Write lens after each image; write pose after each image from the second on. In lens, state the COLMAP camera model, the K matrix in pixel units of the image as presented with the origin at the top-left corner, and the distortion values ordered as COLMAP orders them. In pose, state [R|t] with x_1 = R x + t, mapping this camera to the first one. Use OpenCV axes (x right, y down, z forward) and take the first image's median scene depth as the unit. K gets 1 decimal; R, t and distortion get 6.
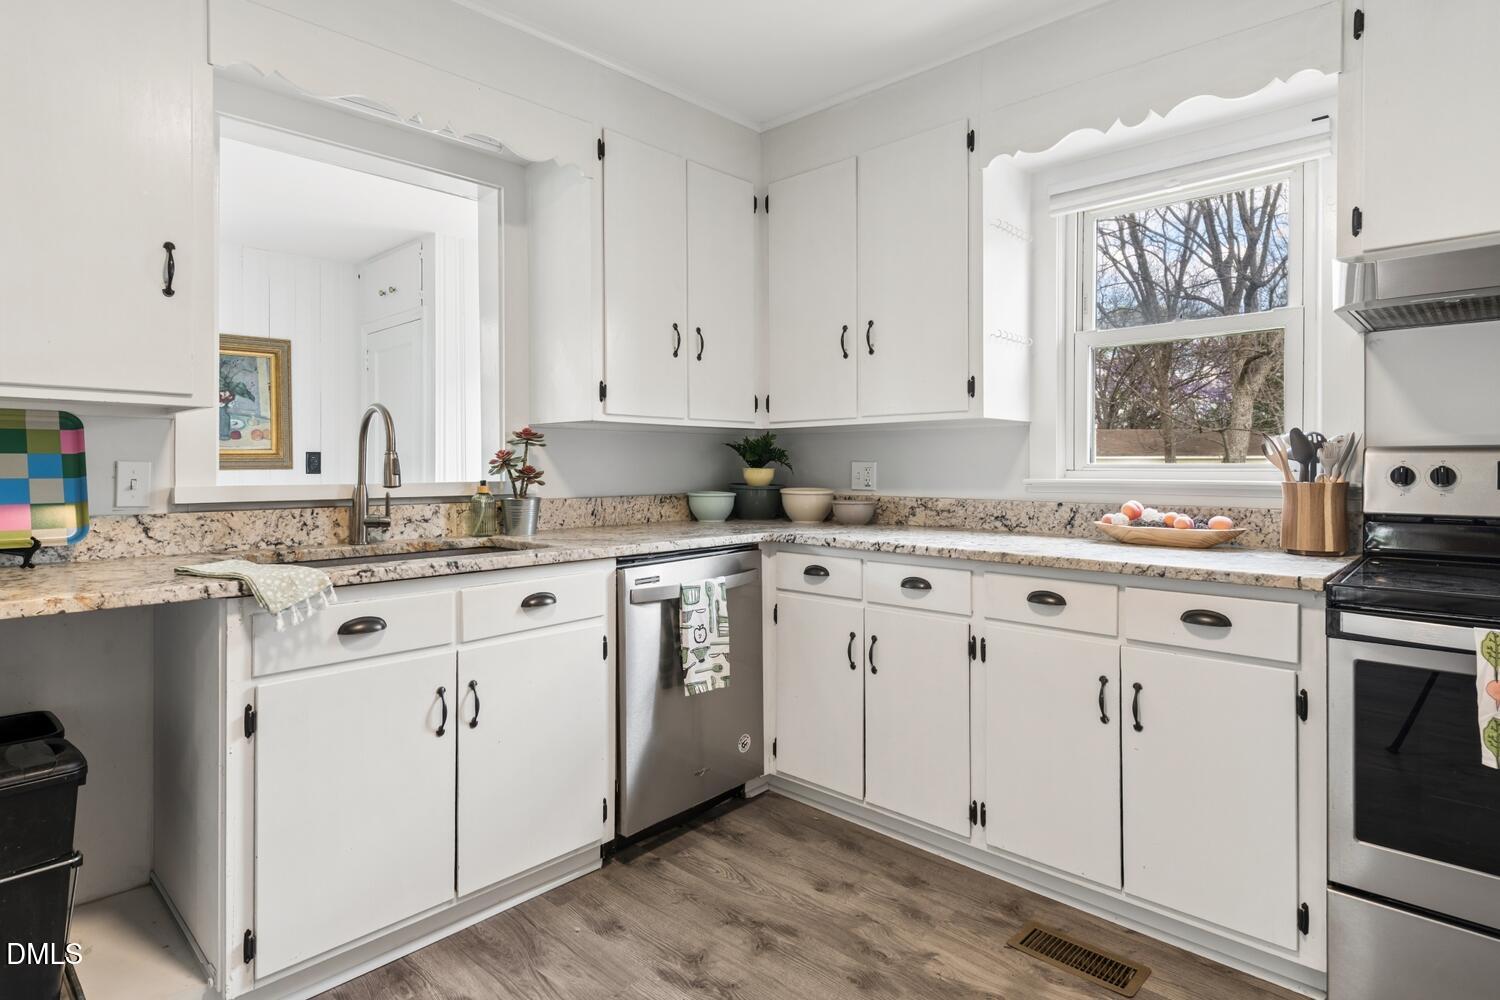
lens RADIAL K [[803.1, 0, 745.6], [0, 803.1, 474.0], [0, 0, 1]] dist [0.001073, -0.000062]
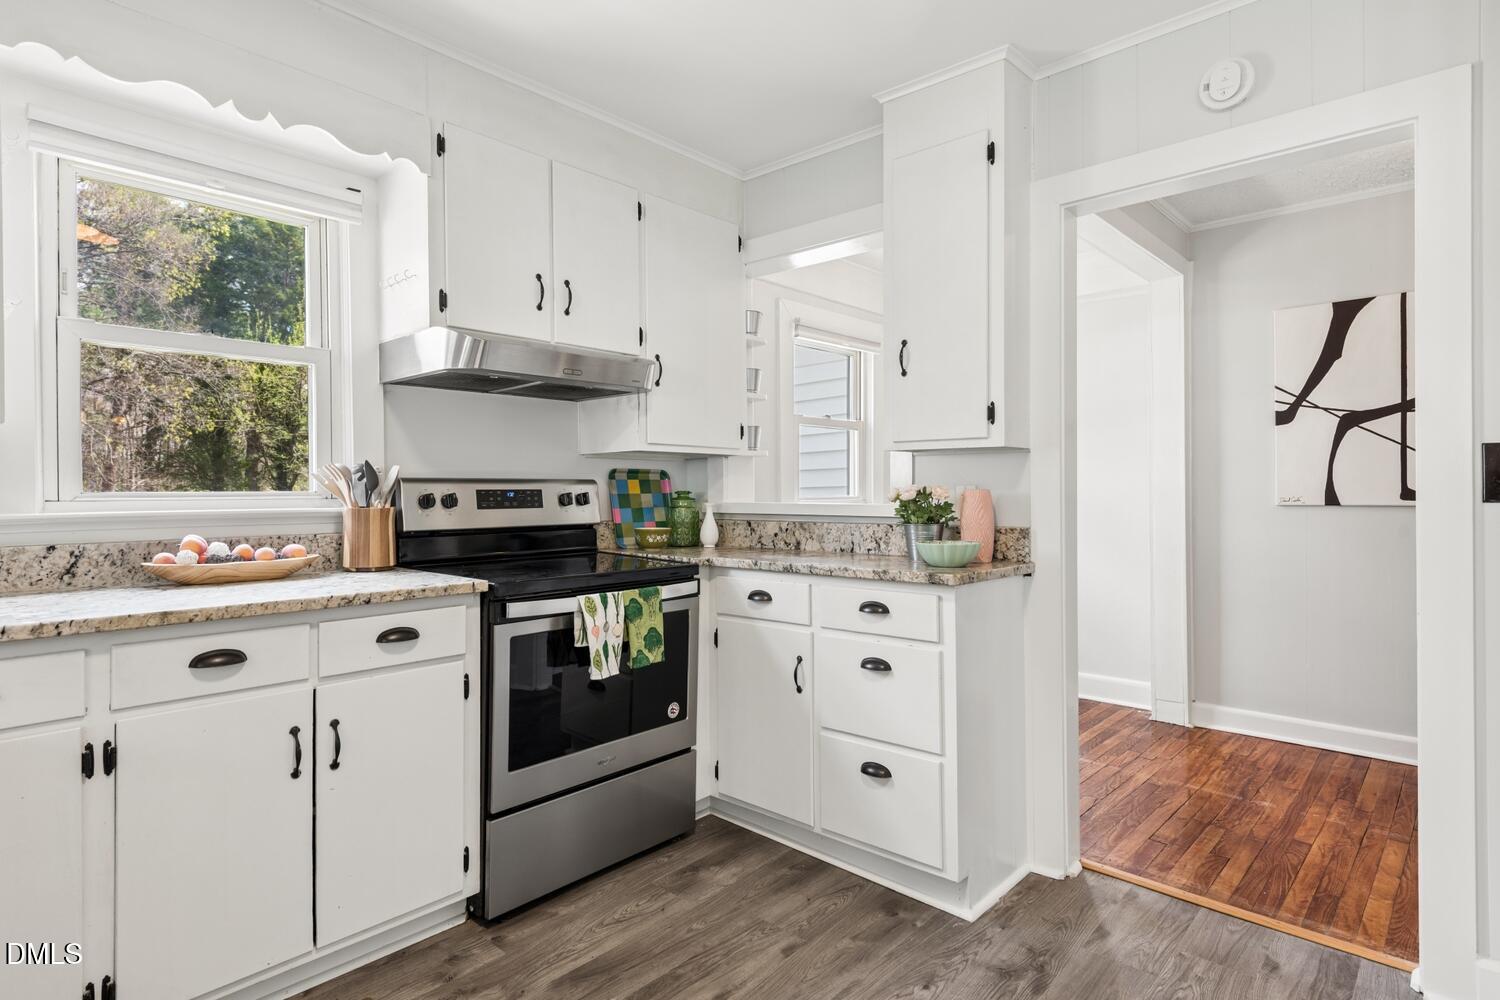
lens RADIAL K [[803.1, 0, 749.6], [0, 803.1, 490.5], [0, 0, 1]] dist [0.001073, -0.000062]
pose [[-0.039154, -0.000655, 0.999233, -0.443094], [0.013243, 0.999912, 0.001174, -0.008426], [-0.999145, 0.013278, -0.039142, 0.479620]]
